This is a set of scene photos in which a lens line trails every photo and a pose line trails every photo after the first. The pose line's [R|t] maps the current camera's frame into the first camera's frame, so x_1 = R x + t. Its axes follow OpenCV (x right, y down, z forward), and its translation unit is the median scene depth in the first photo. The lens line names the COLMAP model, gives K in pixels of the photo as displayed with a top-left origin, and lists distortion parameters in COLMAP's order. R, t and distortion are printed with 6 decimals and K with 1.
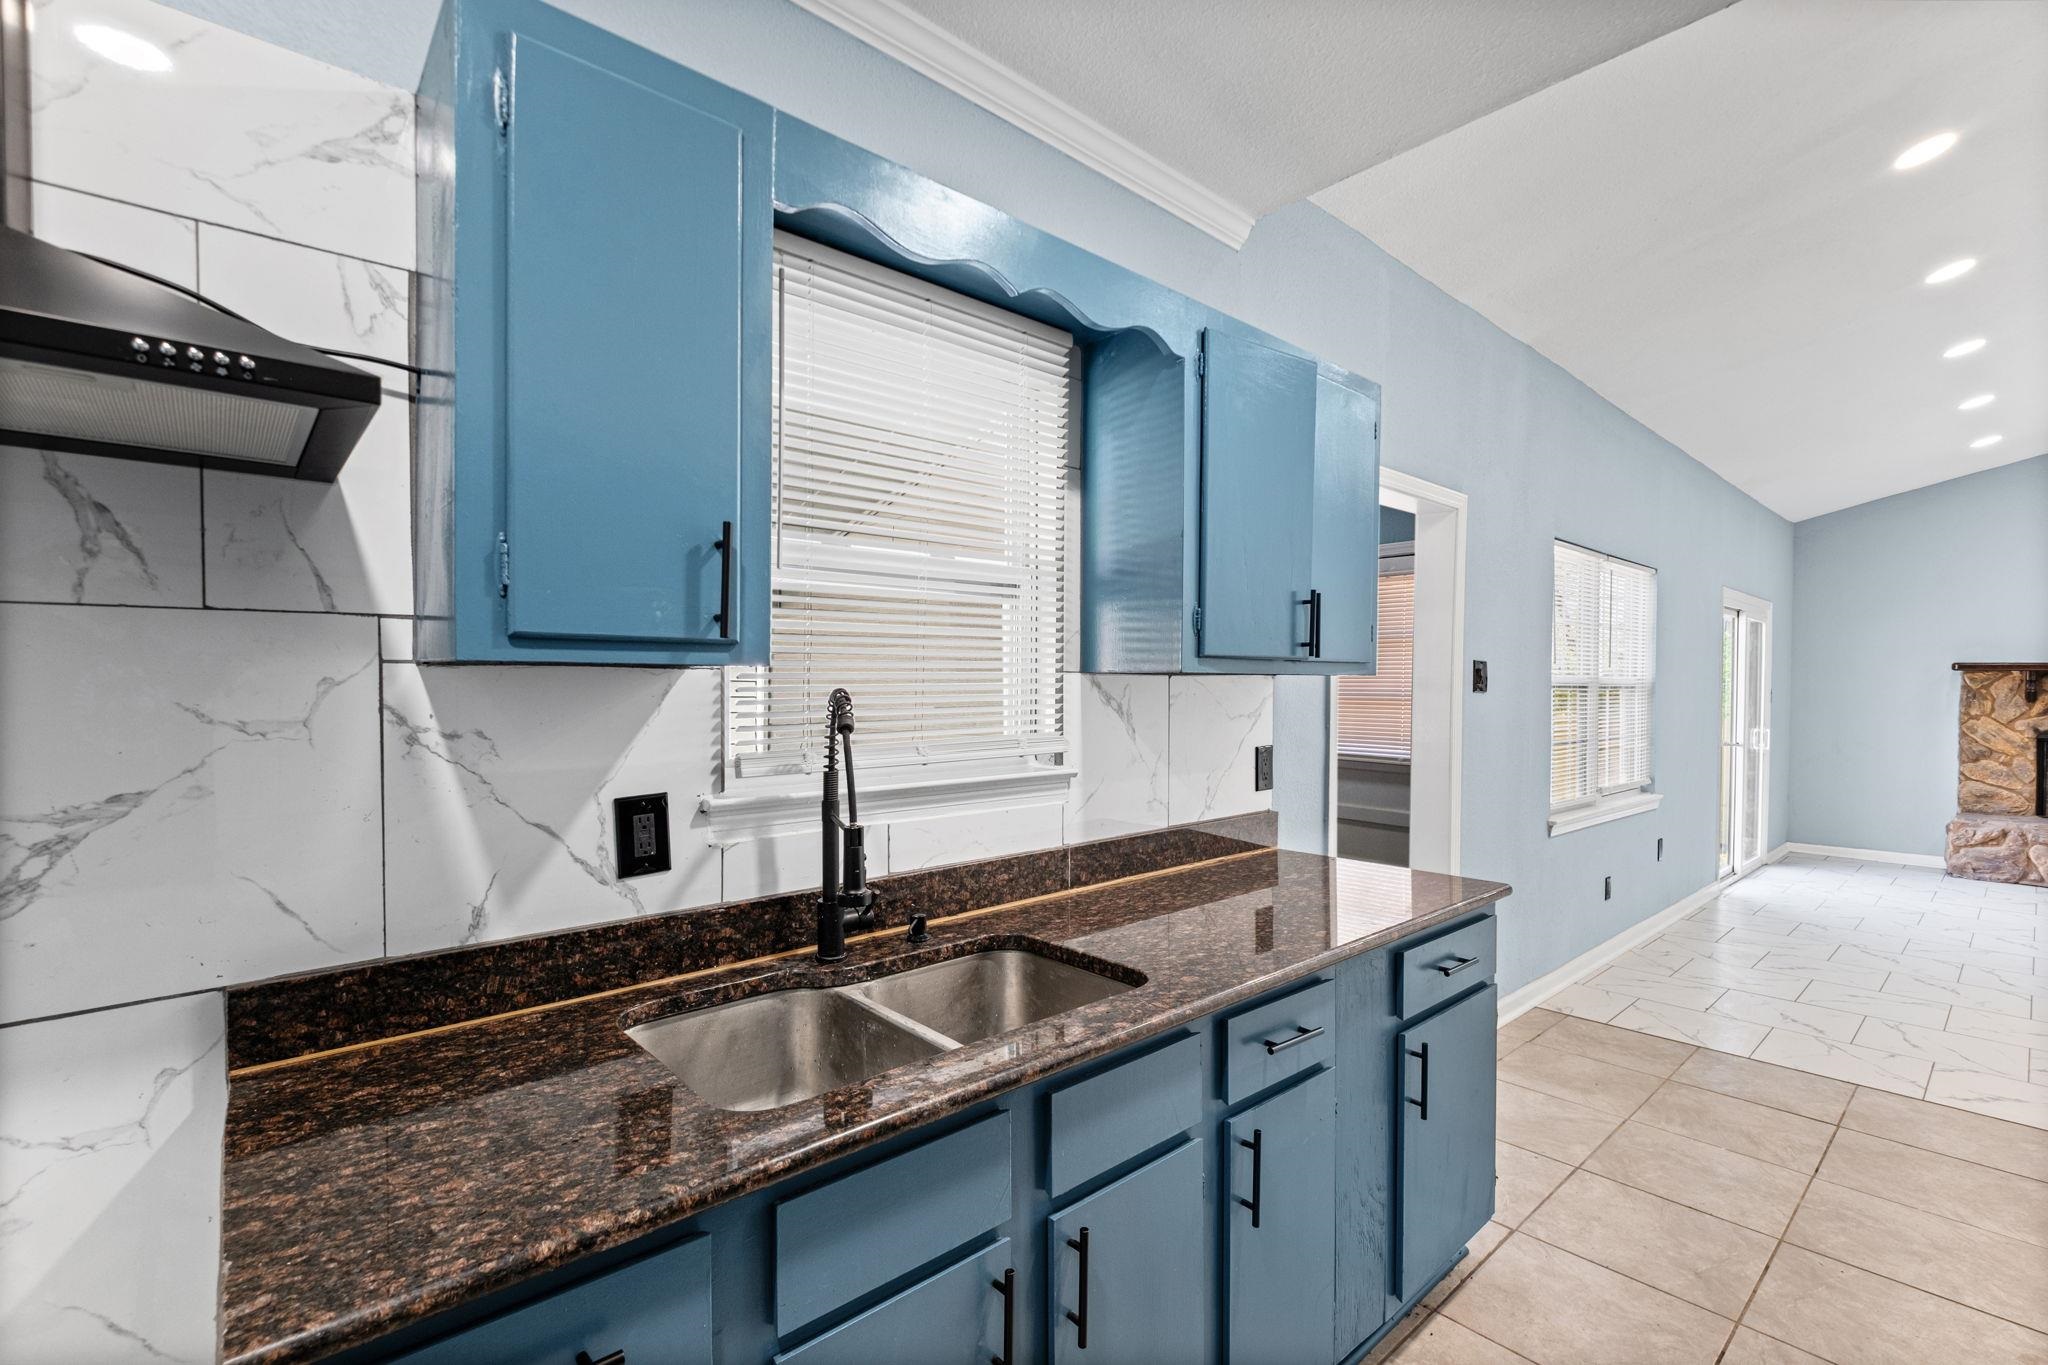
lens RADIAL K [[909.6, 0, 1032.7], [0, 909.6, 701.9], [0, 0, 1]] dist [0.009510, -0.005485]
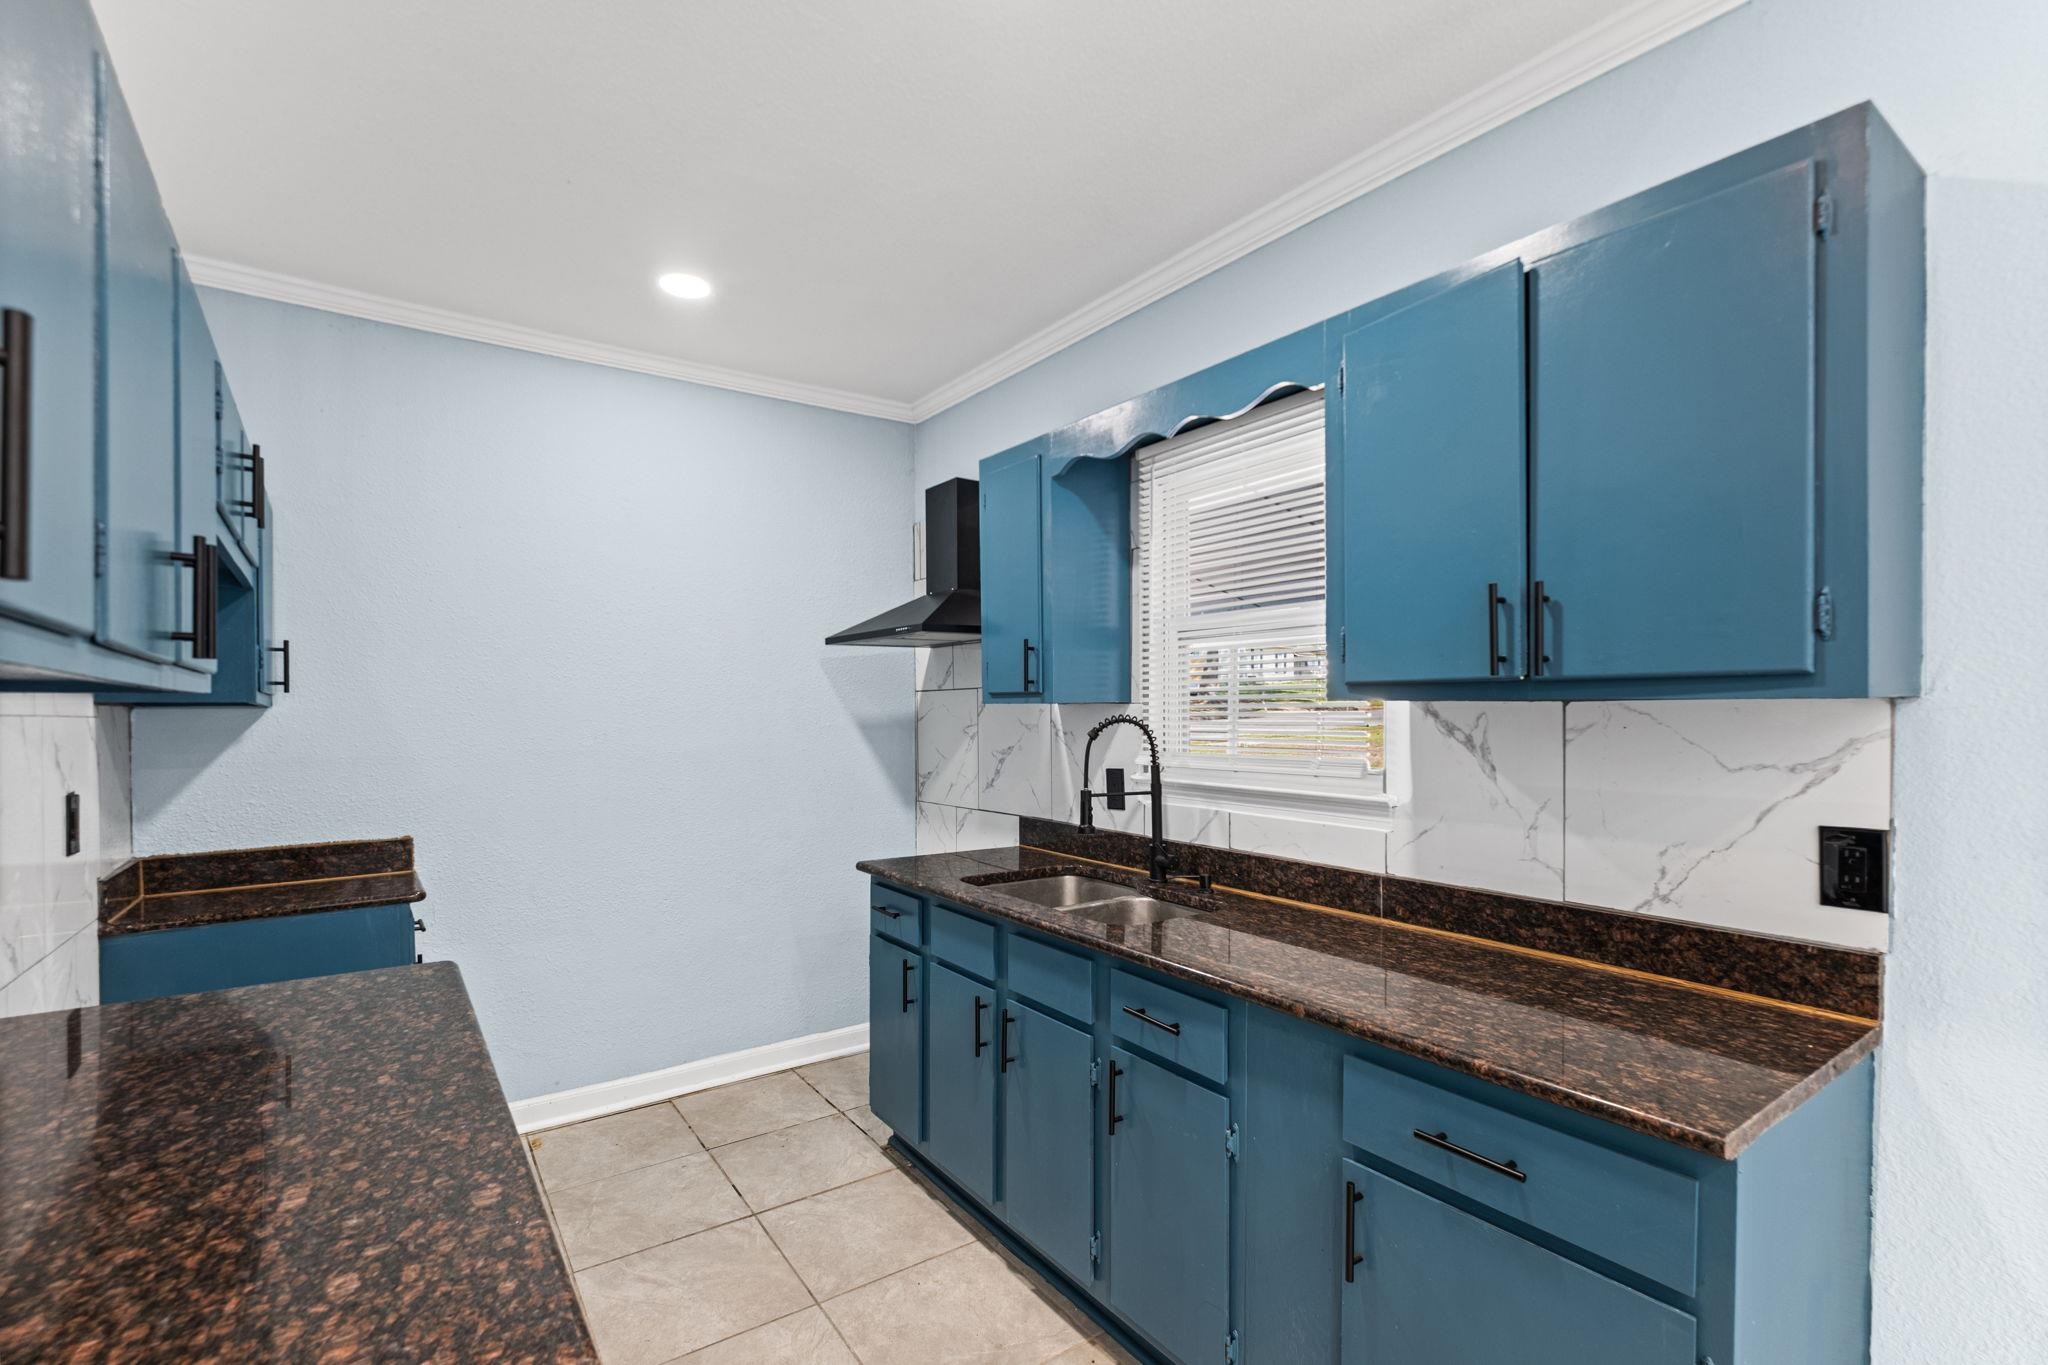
lens RADIAL K [[909.6, 0, 1006.1], [0, 909.6, 737.3], [0, 0, 1]] dist [0.009510, -0.005485]
pose [[-0.127325, 0.032301, -0.991335, 1.101539], [-0.015898, 0.999275, 0.034602, -0.020754], [0.991734, 0.020166, -0.126719, 0.726795]]
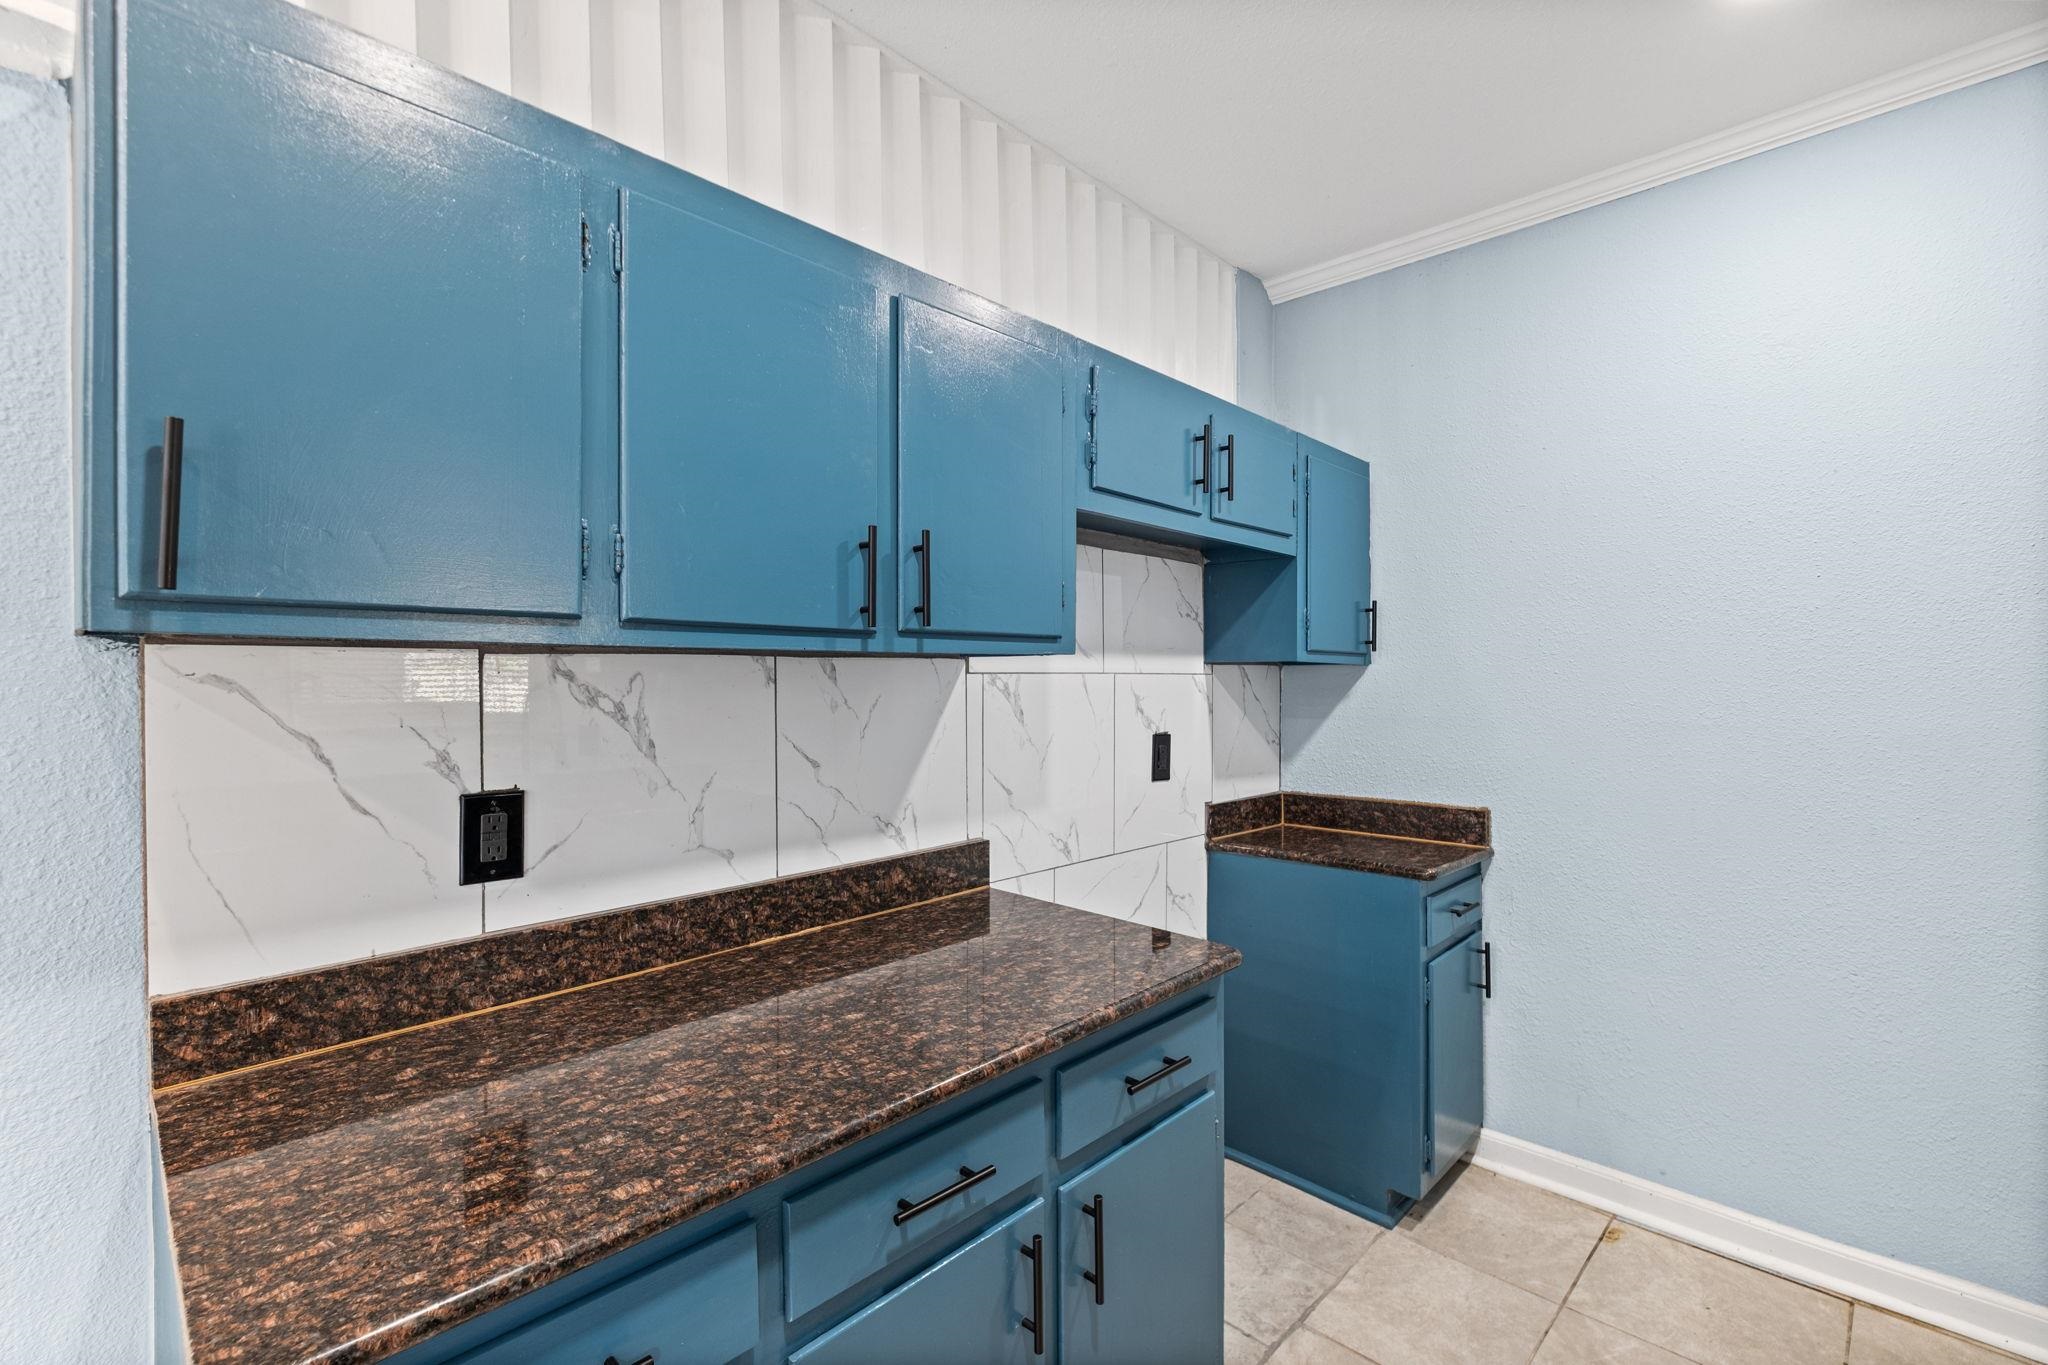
lens RADIAL K [[909.6, 0, 1021.3], [0, 909.6, 685.1], [0, 0, 1]] dist [0.009510, -0.005485]
pose [[-0.997156, 0.005865, -0.075141, 0.542289], [0.003166, 0.999347, 0.035992, -0.022843], [0.075303, 0.035651, -0.996523, 0.848222]]
